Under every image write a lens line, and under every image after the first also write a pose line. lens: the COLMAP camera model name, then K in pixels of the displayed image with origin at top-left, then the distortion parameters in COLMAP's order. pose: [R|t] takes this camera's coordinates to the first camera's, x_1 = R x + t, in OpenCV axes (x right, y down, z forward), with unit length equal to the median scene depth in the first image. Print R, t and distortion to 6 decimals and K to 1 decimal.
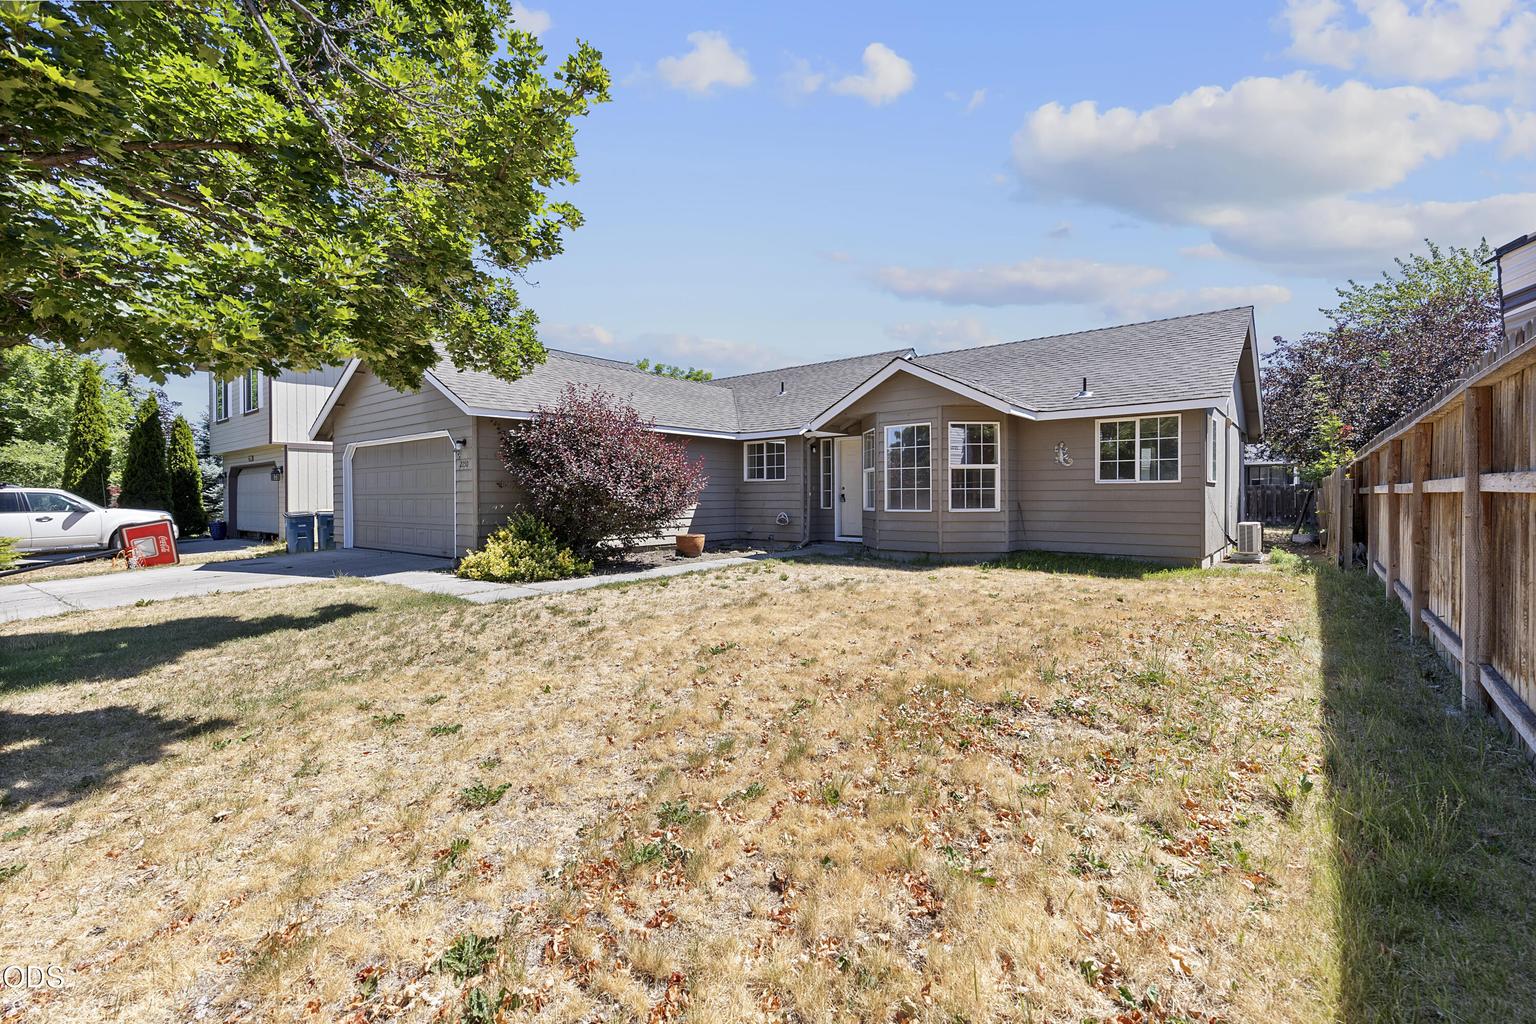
lens RADIAL K [[678.4, 0, 771.3], [0, 678.4, 502.3], [0, 0, 1]] dist [-0.001382, -0.000156]
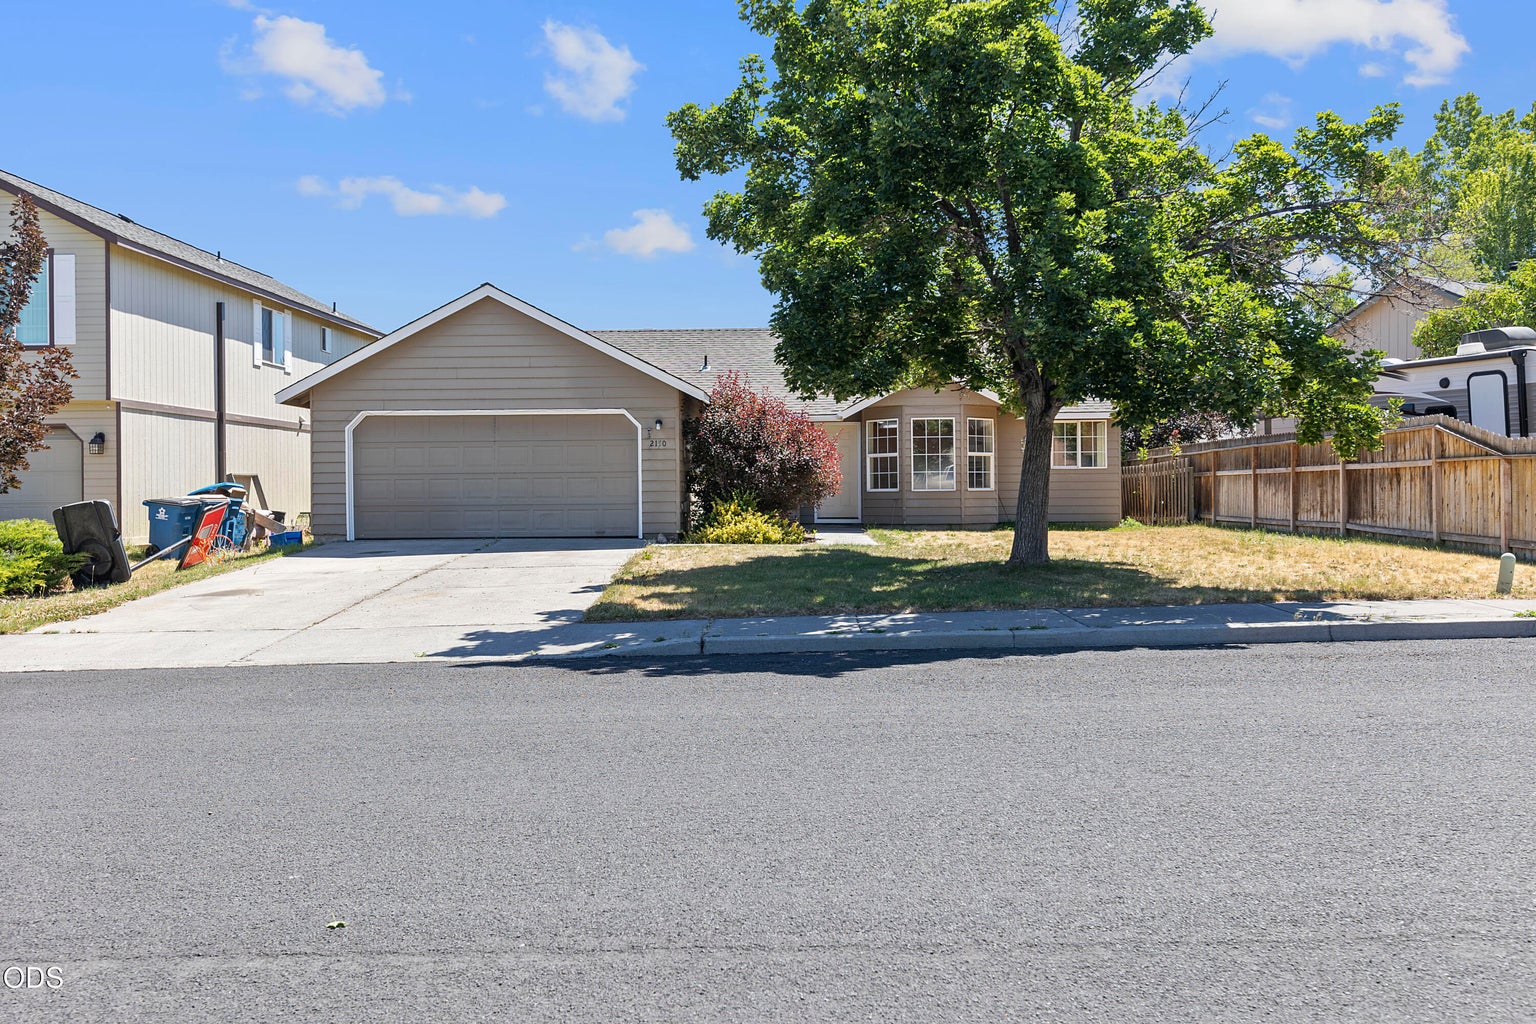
lens RADIAL K [[1336.9, 0, 768.6], [0, 1336.9, 511.9], [0, 0, 1]] dist [-0.001912, -0.001850]
pose [[0.804290, -0.008972, 0.594170, -1.458372], [0.009939, 0.999949, 0.001646, 0.044999], [-0.594154, 0.004582, 0.804338, -0.730481]]
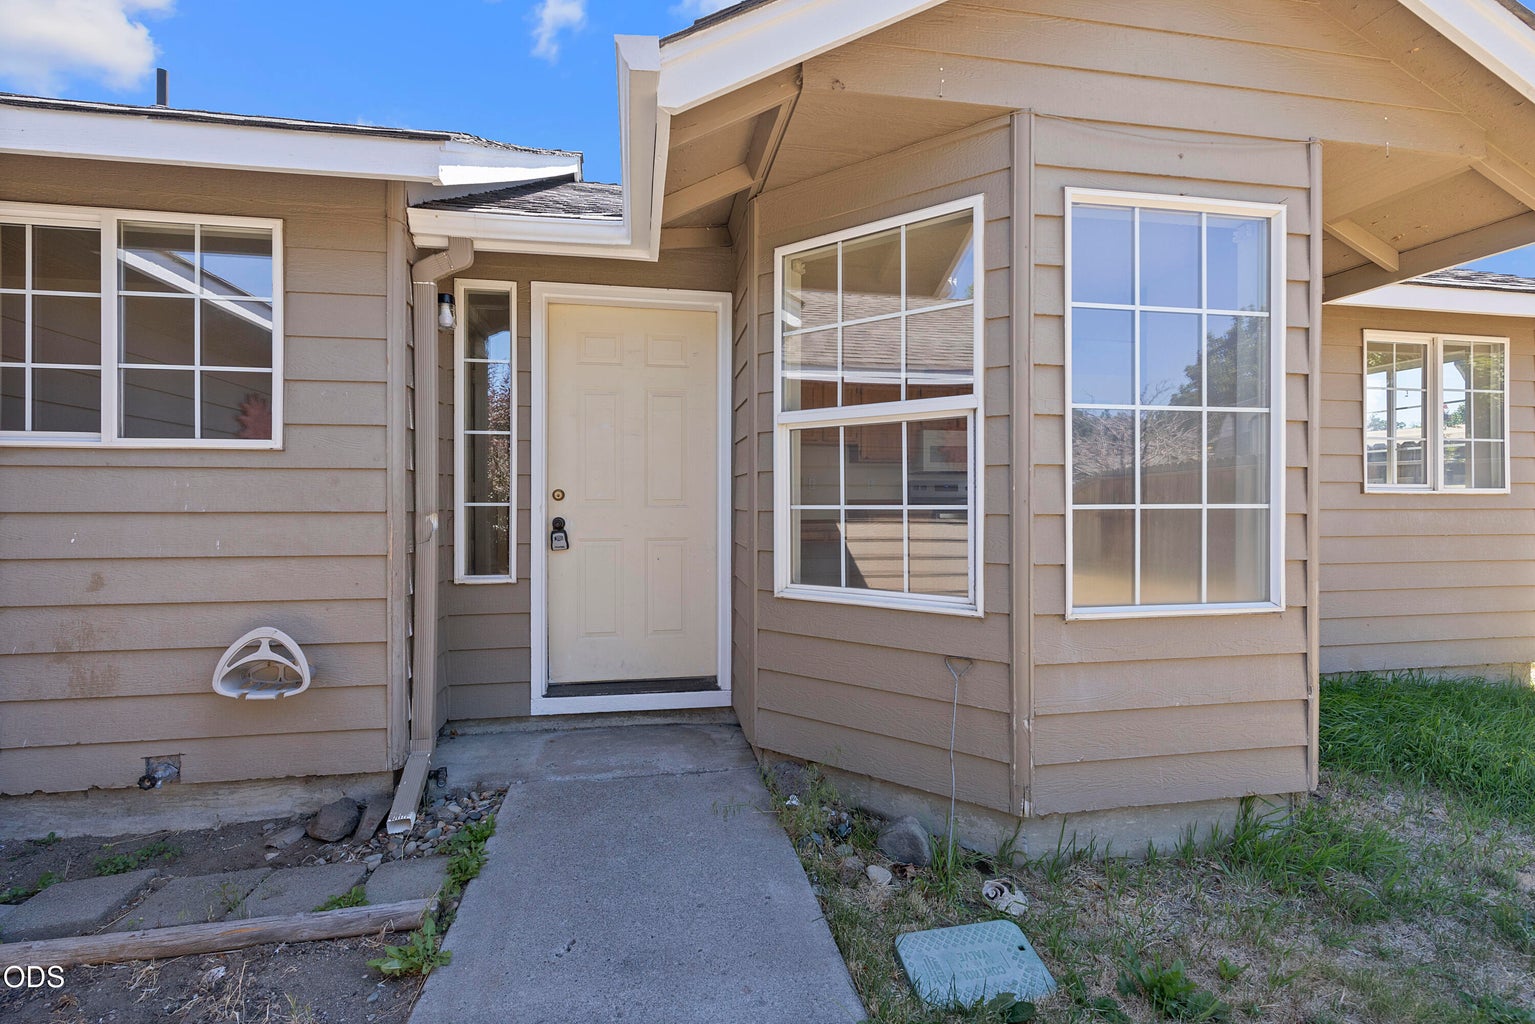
lens RADIAL K [[678.0, 0, 770.8], [0, 678.0, 502.3], [0, 0, 1]] dist [-0.001382, -0.000156]
pose [[0.650683, 0.001904, 0.759347, -0.039391], [0.003075, 0.999982, -0.005142, -0.020638], [-0.759343, 0.005681, 0.650665, 0.982289]]
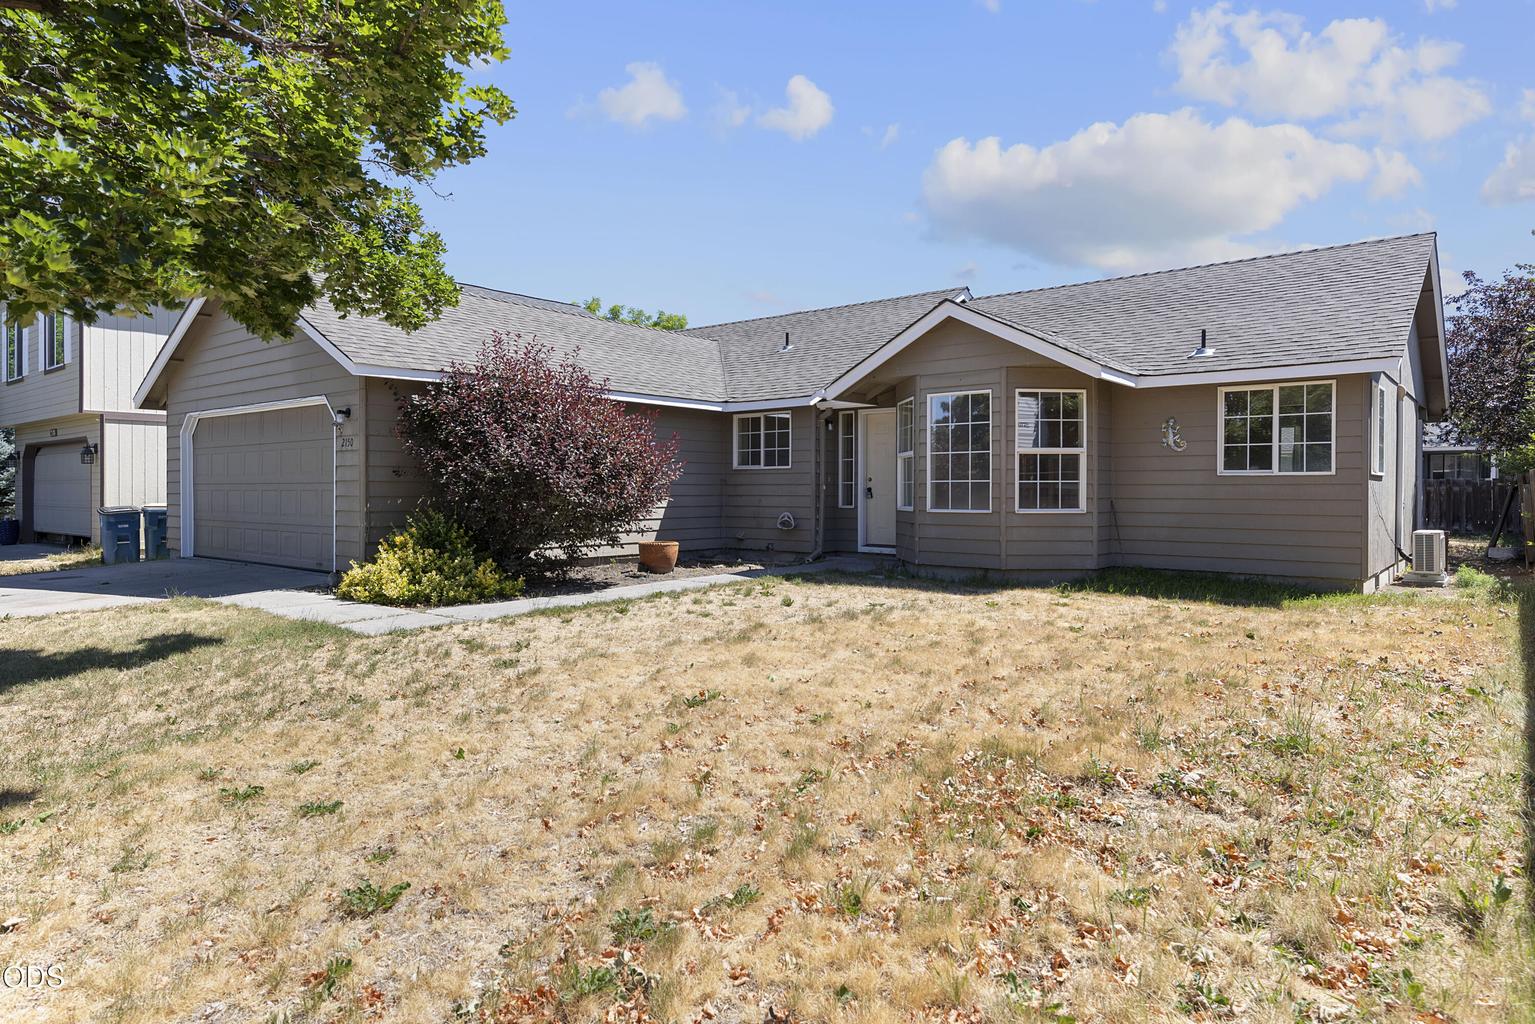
lens RADIAL K [[941.8, 0, 770.0], [0, 941.8, 501.6], [0, 0, 1]] dist [-0.001919, -0.000531]
pose [[0.999974, 0.006909, -0.002038, 0.001655], [-0.006902, 0.999970, 0.003602, -0.000088], [0.002063, -0.003588, 0.999991, -0.007316]]
